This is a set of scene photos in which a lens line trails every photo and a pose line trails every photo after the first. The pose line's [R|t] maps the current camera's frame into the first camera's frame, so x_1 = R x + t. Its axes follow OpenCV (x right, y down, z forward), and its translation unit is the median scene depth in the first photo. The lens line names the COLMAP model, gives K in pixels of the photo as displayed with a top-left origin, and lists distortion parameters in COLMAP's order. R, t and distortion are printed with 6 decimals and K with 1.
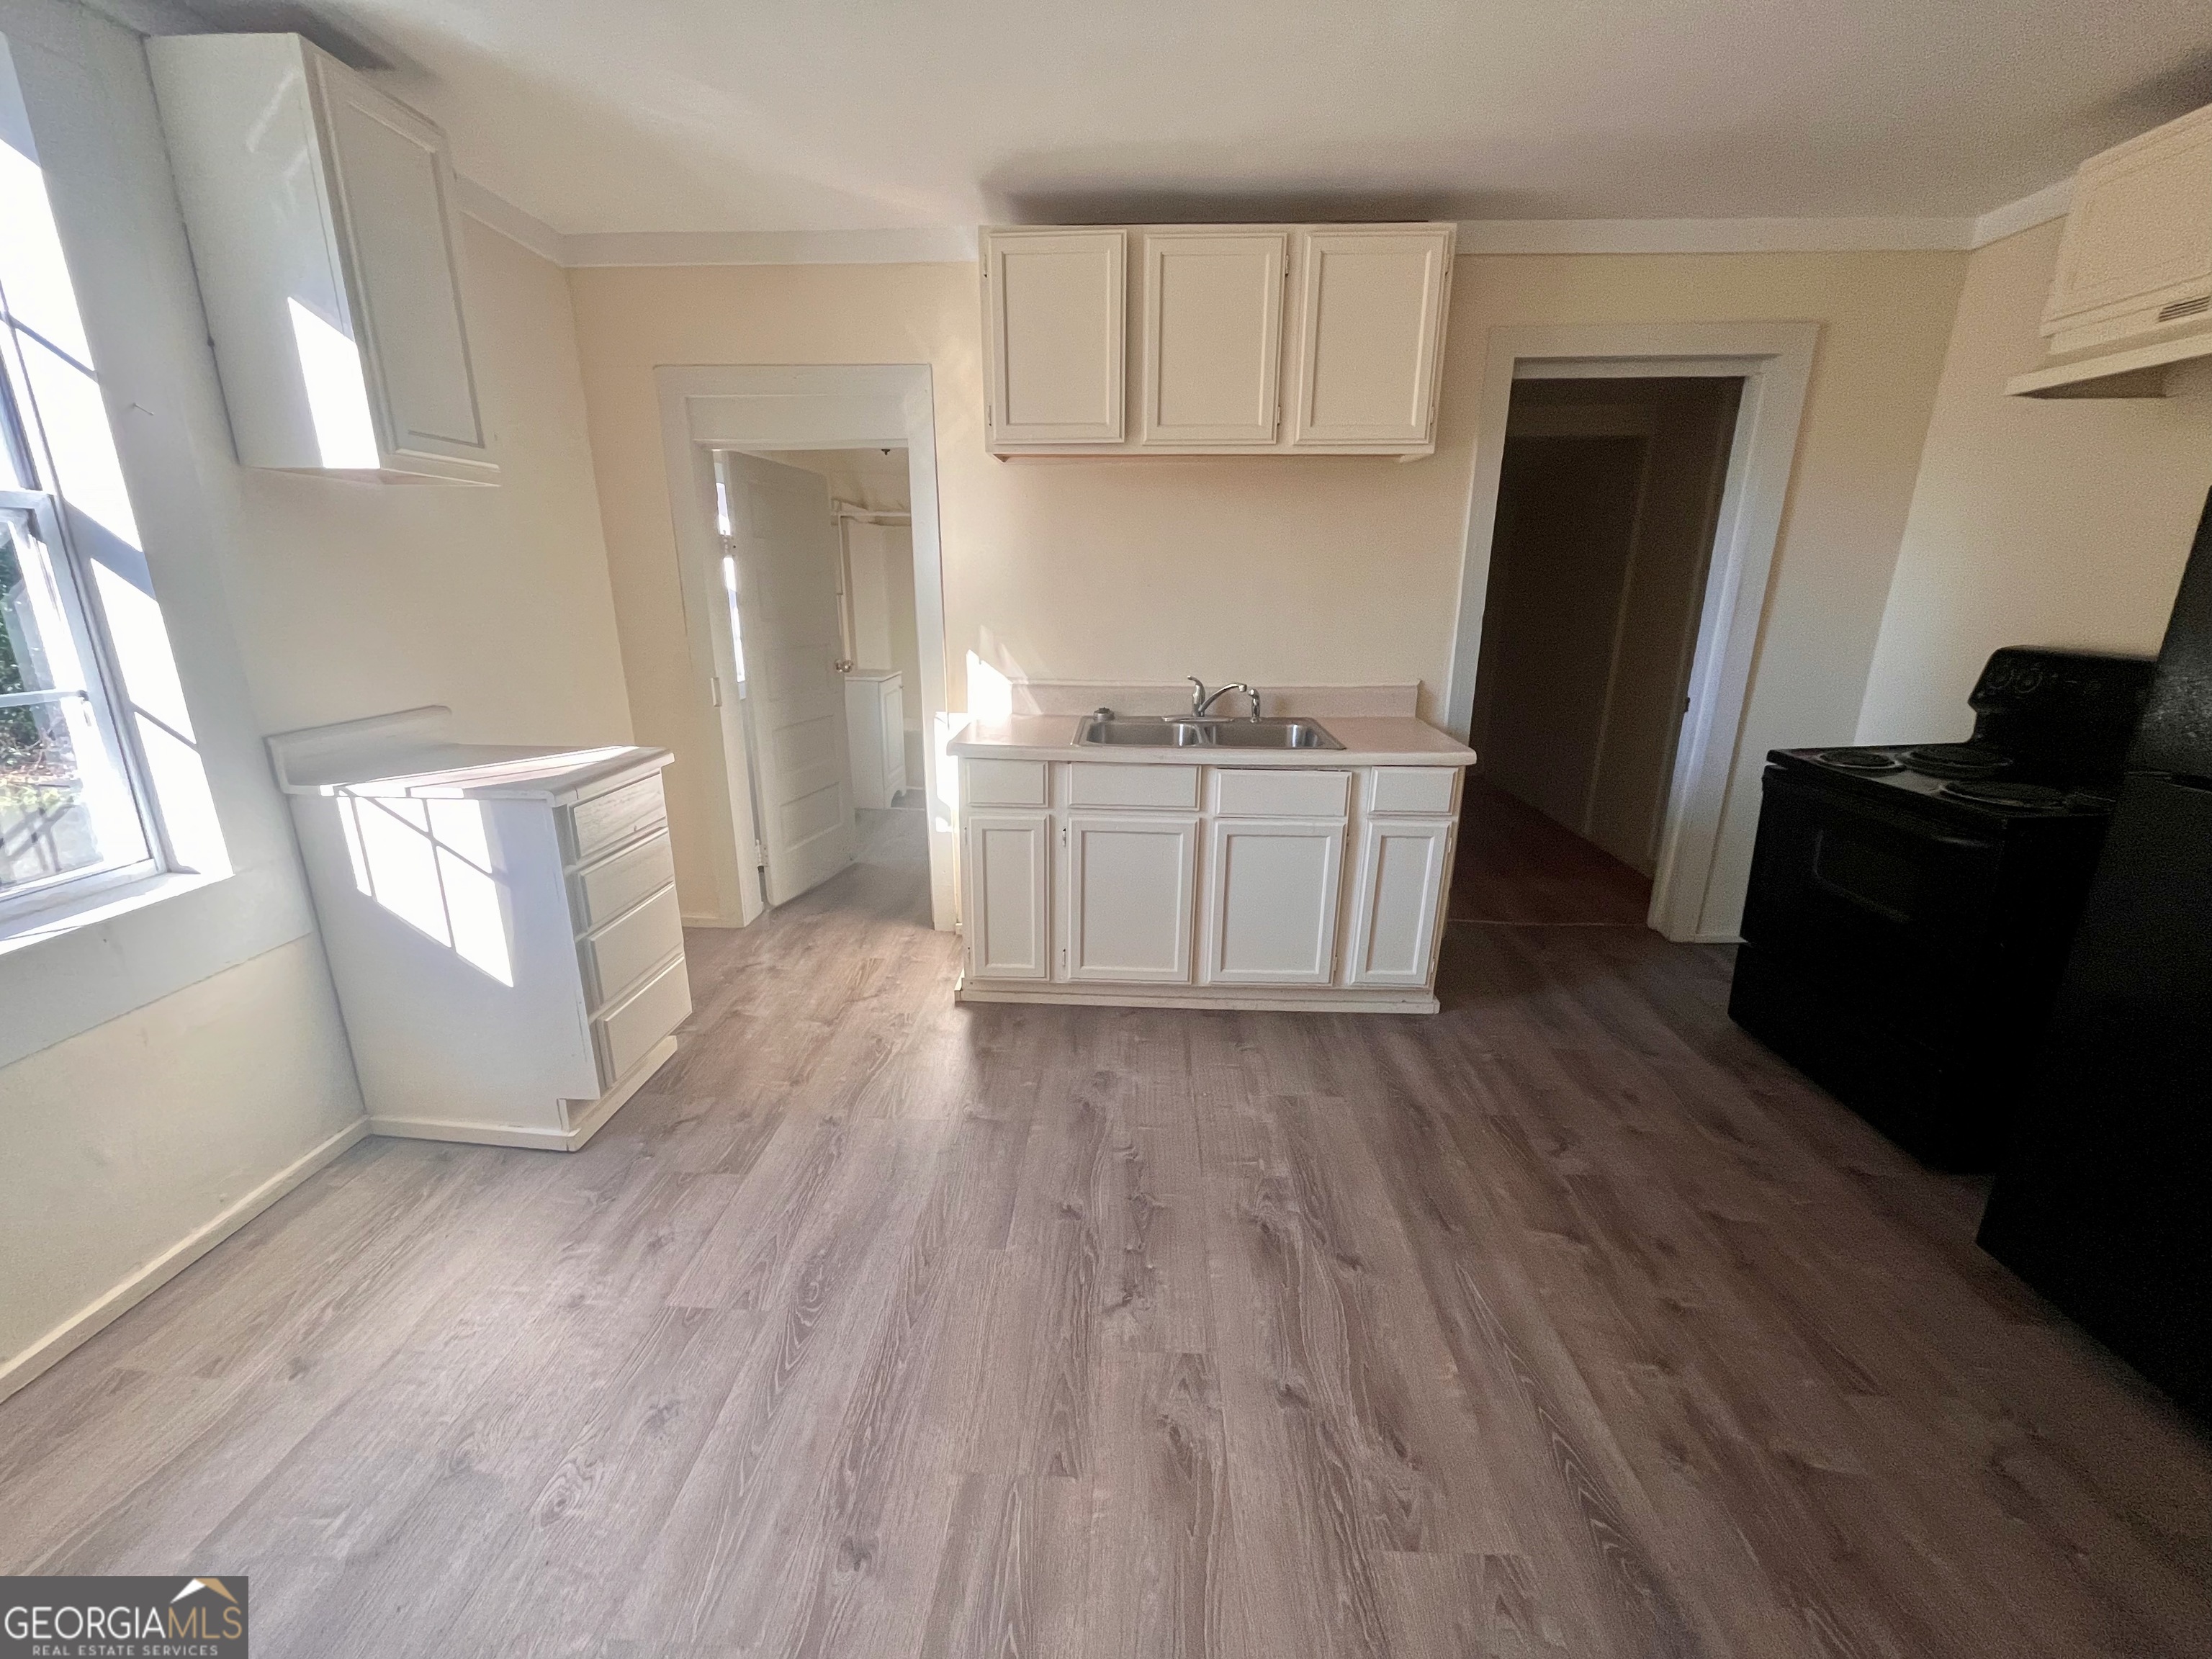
lens RADIAL K [[892.2, 0, 1097.4], [0, 892.2, 831.8], [0, 0, 1]] dist [-0.002851, -0.000180]
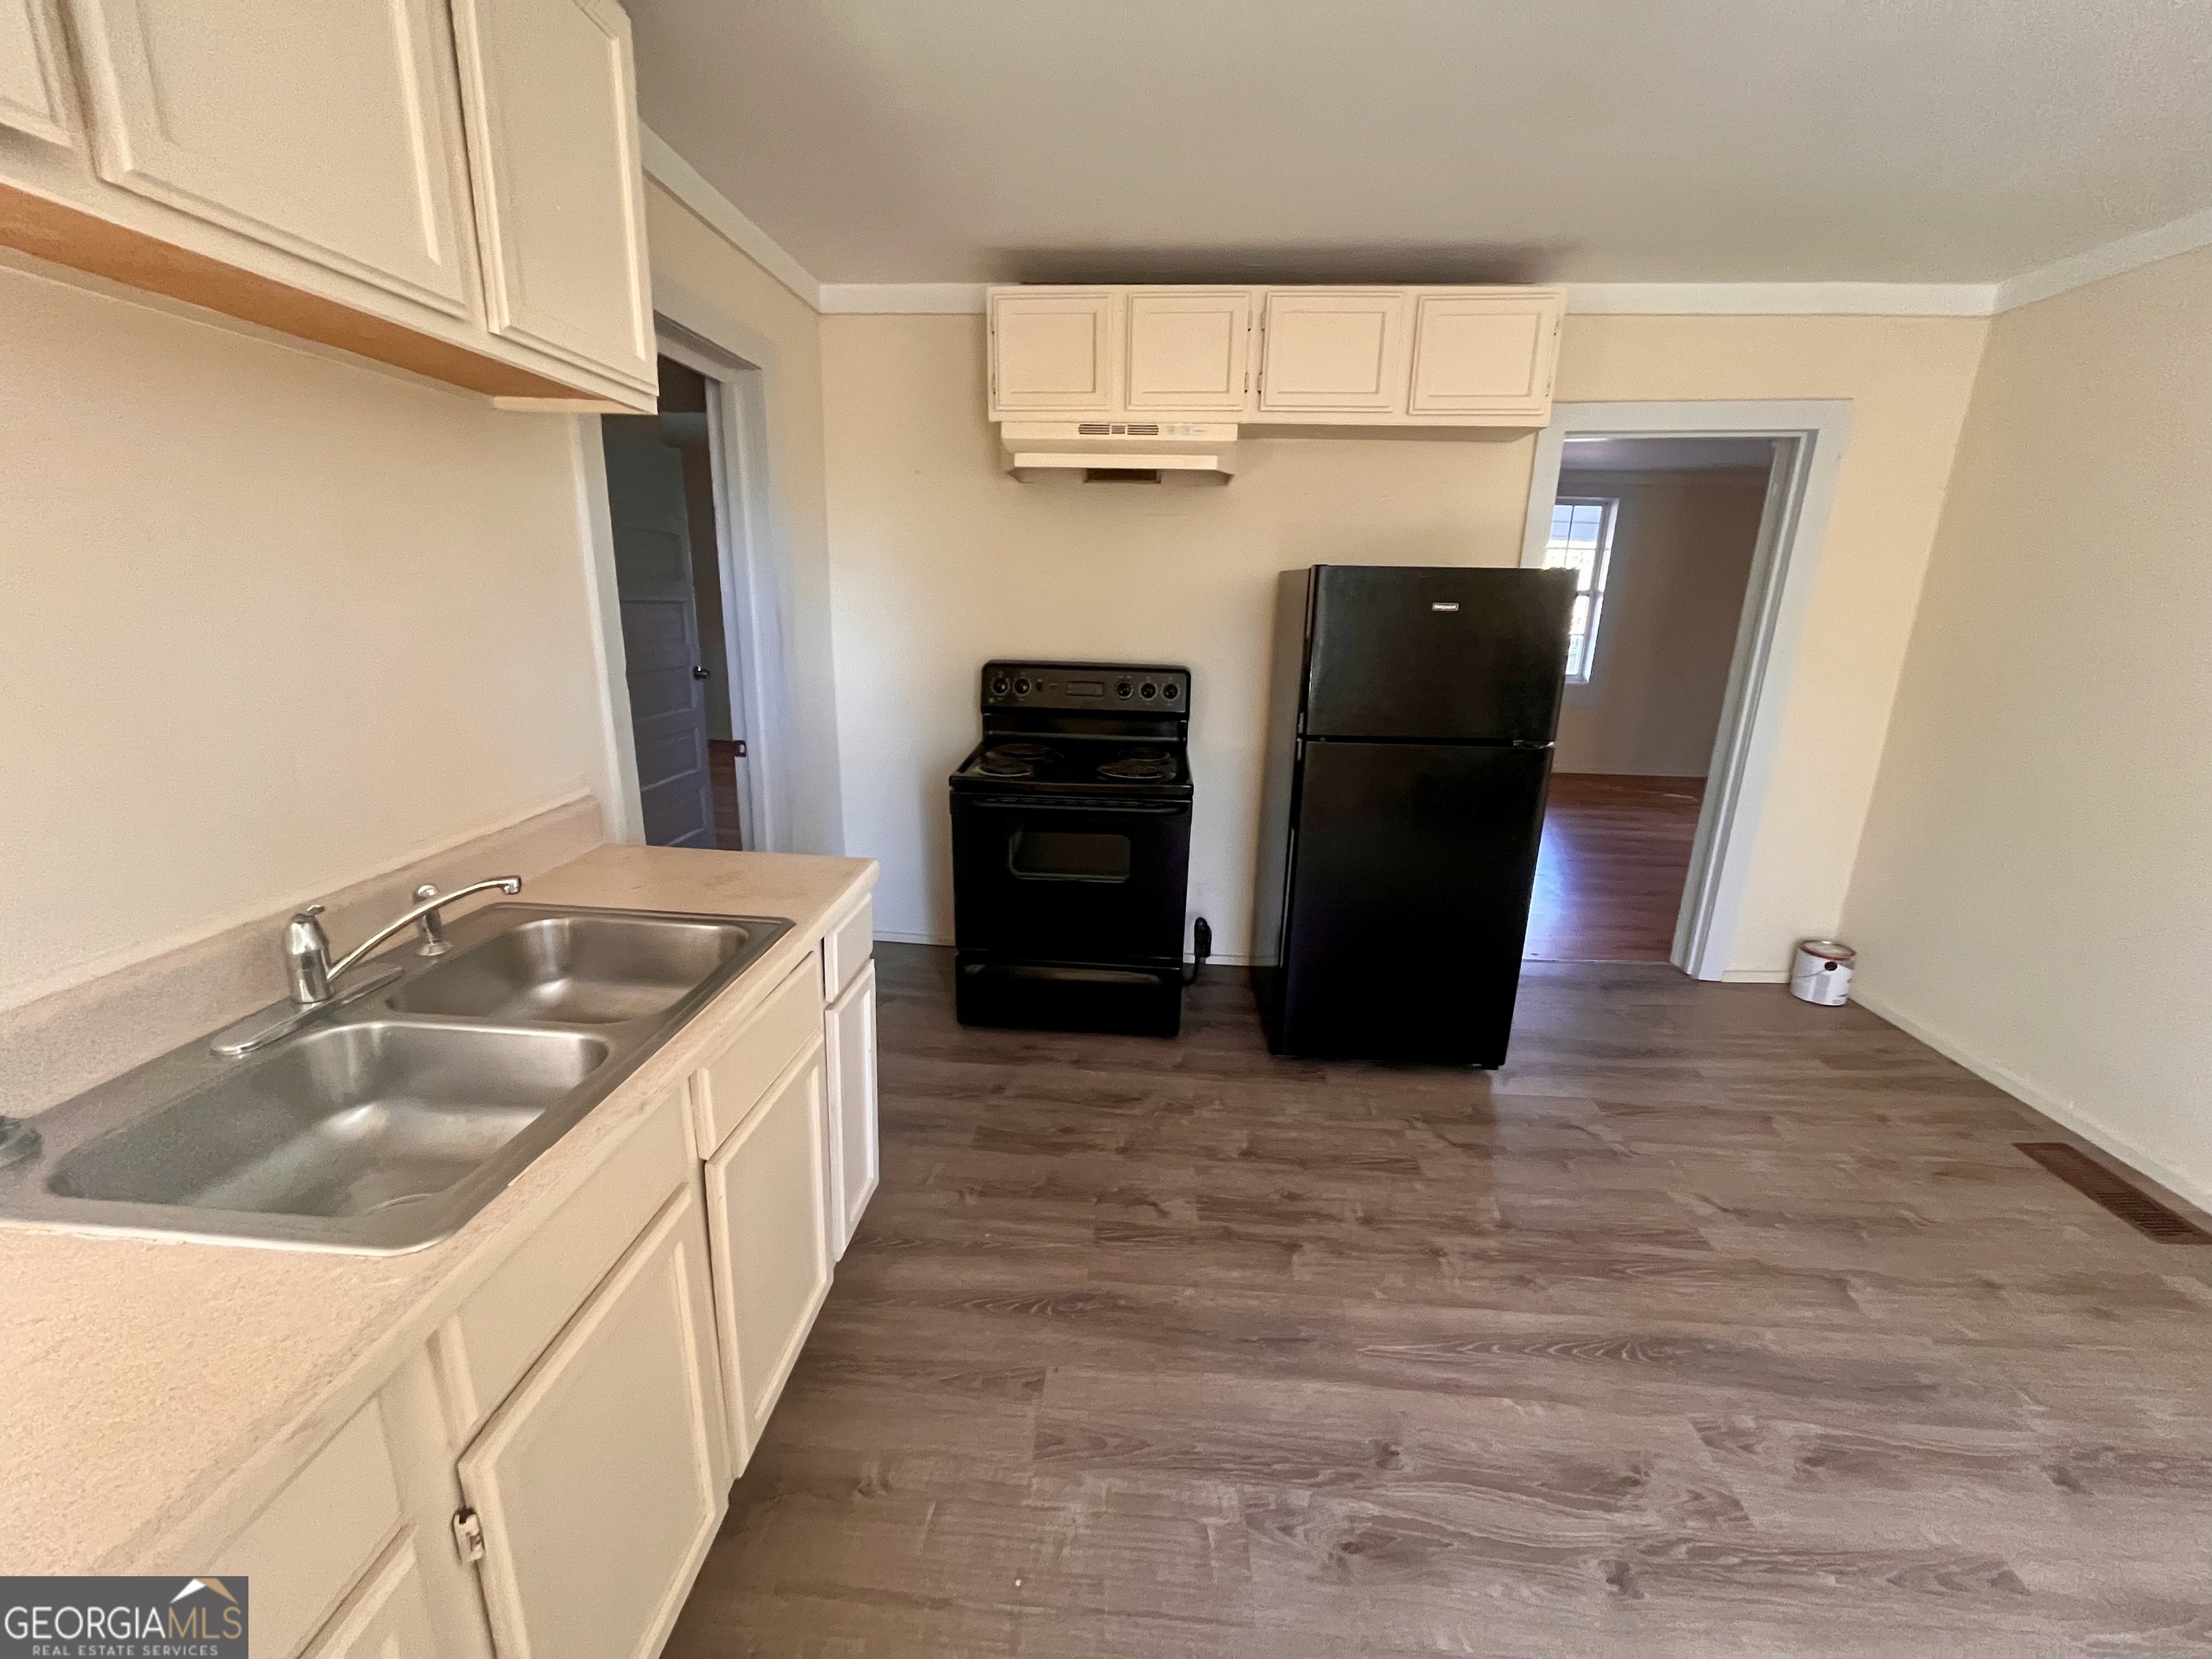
lens RADIAL K [[892.2, 0, 1092.7], [0, 892.2, 834.2], [0, 0, 1]] dist [-0.002851, -0.000180]
pose [[0.021412, -0.264842, 0.964054, -0.313622], [0.258164, 0.933037, 0.250587, -0.286775], [-0.965864, 0.243518, 0.088351, 0.883687]]
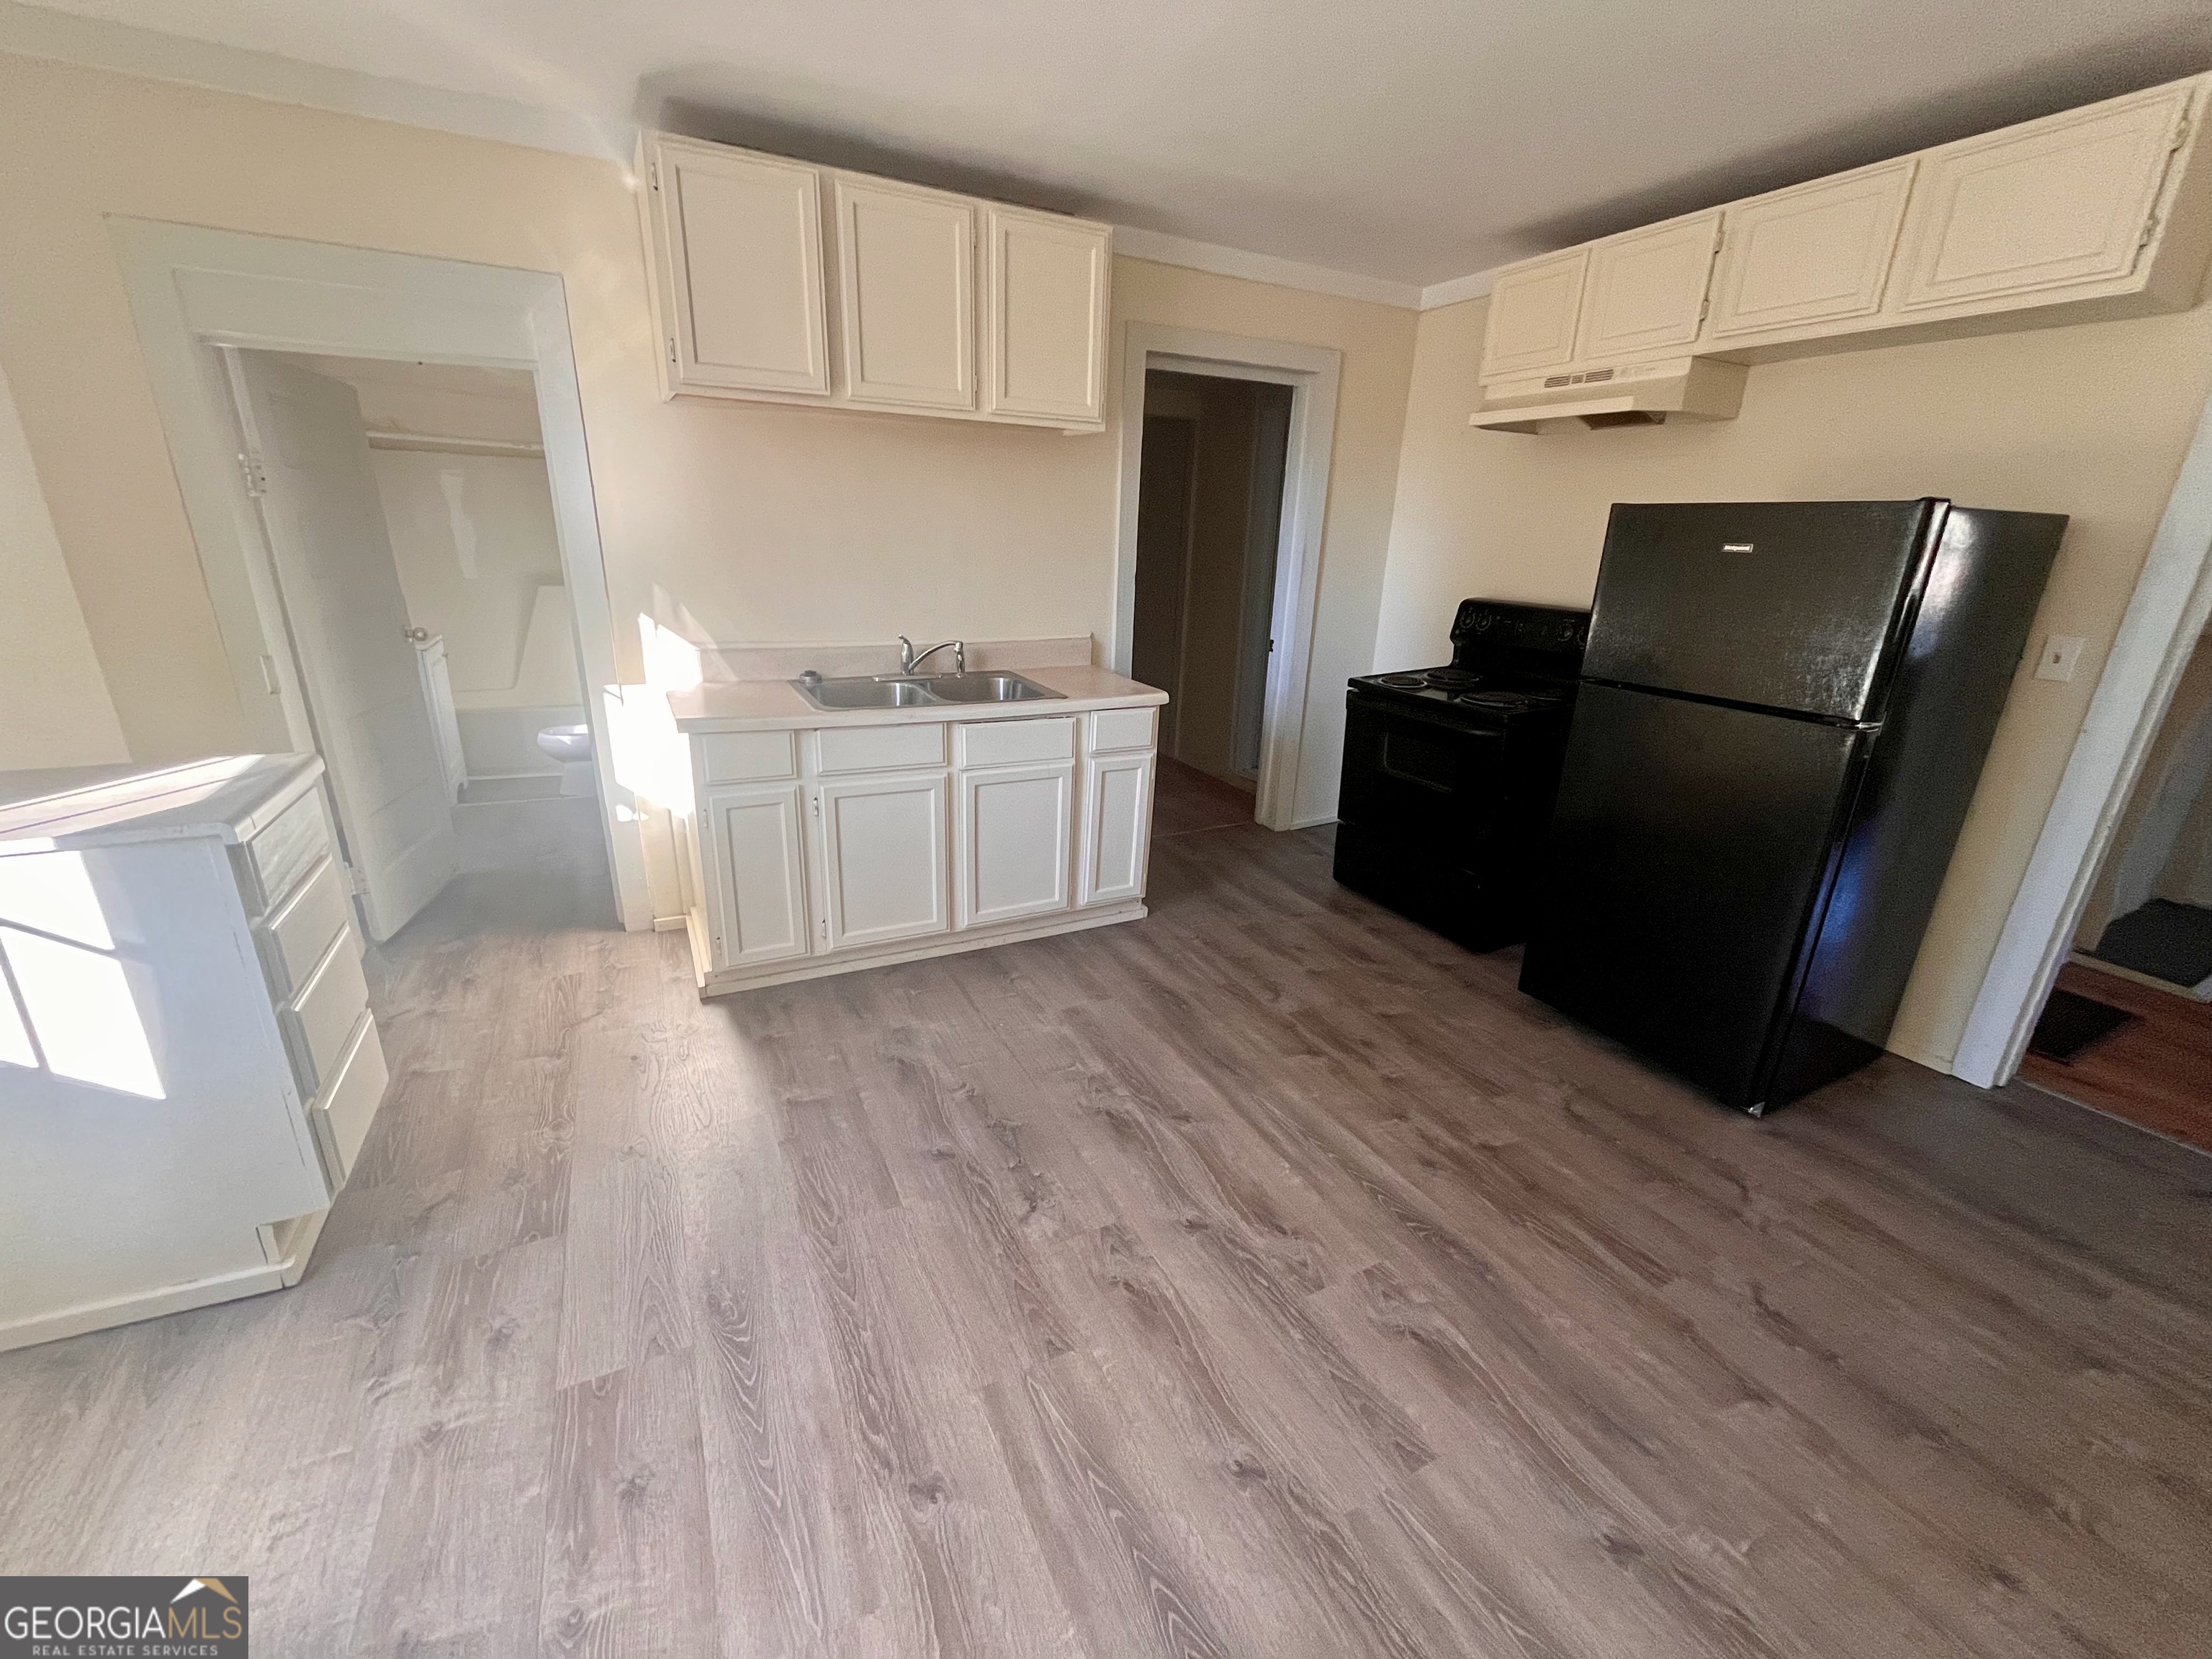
lens RADIAL K [[892.2, 0, 1098.8], [0, 892.2, 834.4], [0, 0, 1]] dist [-0.002851, -0.000180]
pose [[0.867740, -0.137663, 0.477573, -0.292666], [0.109158, 0.990202, 0.087094, -0.018868], [-0.484883, -0.023444, 0.874265, -0.003100]]
